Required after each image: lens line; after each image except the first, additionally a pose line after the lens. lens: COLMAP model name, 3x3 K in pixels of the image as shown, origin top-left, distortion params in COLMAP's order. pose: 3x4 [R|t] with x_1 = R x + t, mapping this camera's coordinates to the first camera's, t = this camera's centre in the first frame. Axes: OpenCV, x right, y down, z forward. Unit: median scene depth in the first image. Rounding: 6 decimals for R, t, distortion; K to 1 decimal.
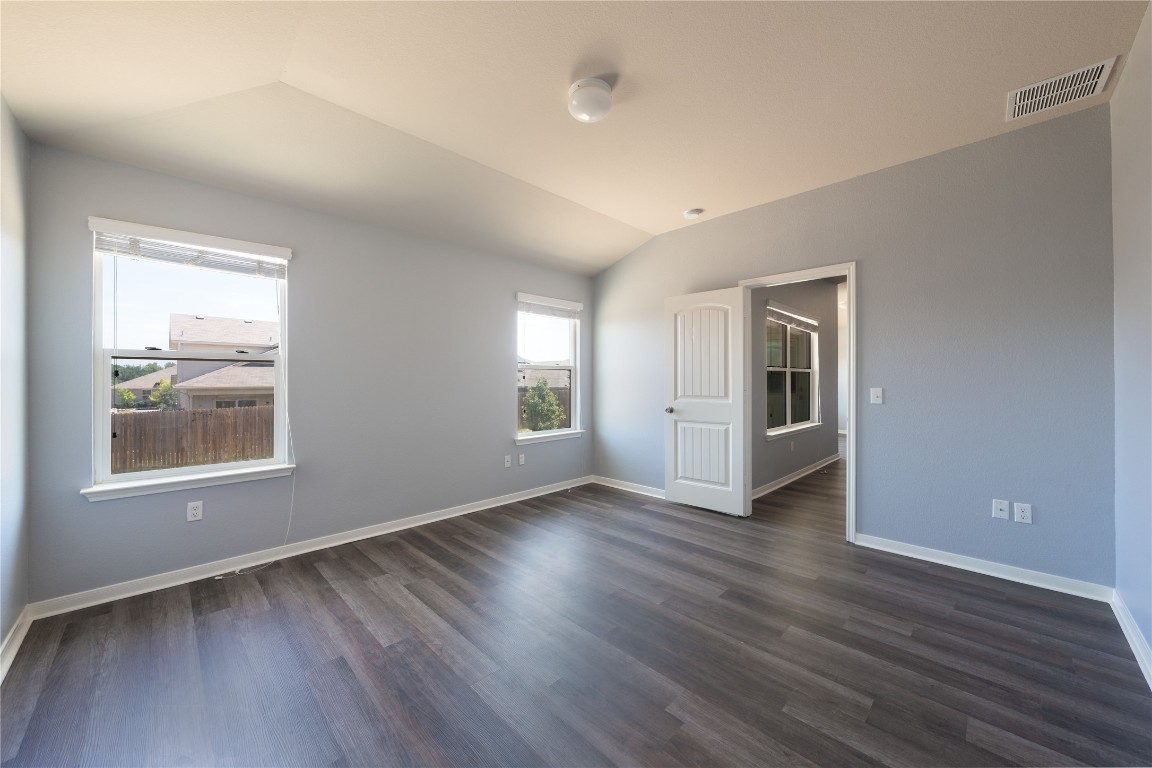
lens RADIAL K [[416.2, 0, 578.9], [0, 416.2, 382.4], [0, 0, 1]] dist [-0.001096, 0.000118]
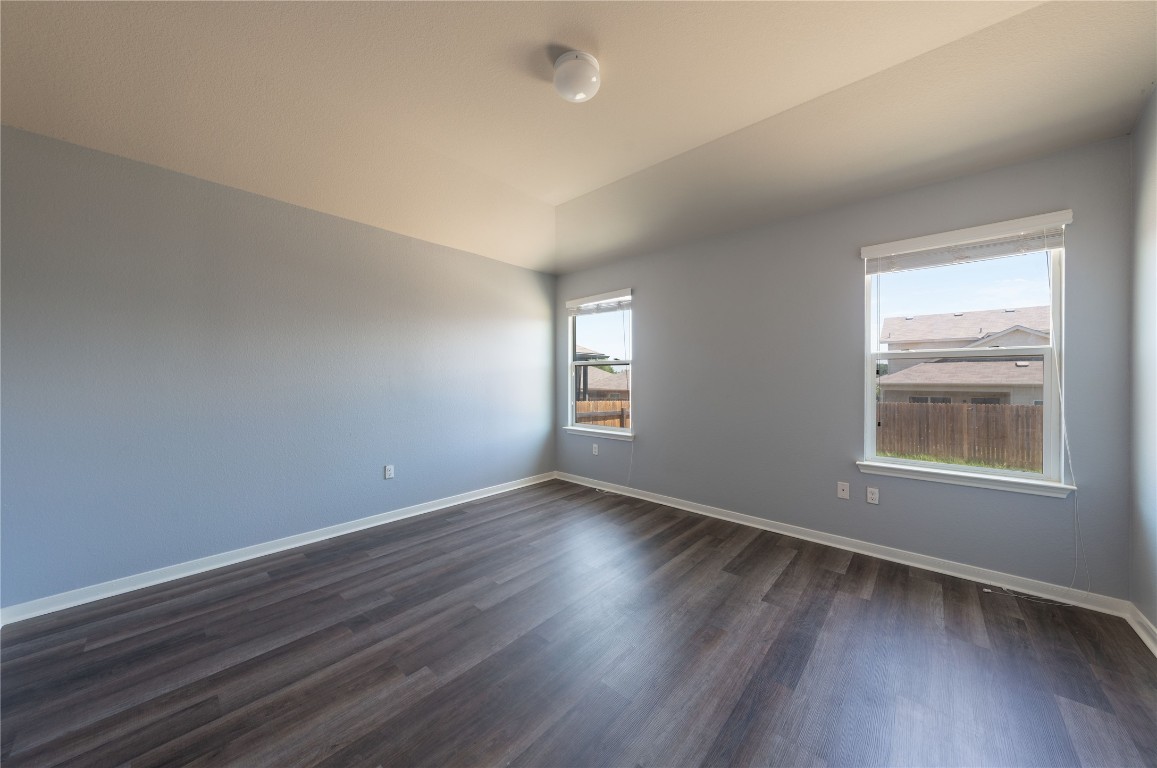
lens RADIAL K [[397.1, 0, 566.4], [0, 397.1, 363.0], [0, 0, 1]] dist [0.004313, -0.000314]
pose [[0.042378, -0.034818, -0.998495, 0.547351], [-0.005207, 0.999371, -0.035070, -0.000775], [0.999088, 0.006685, 0.042170, 0.545518]]
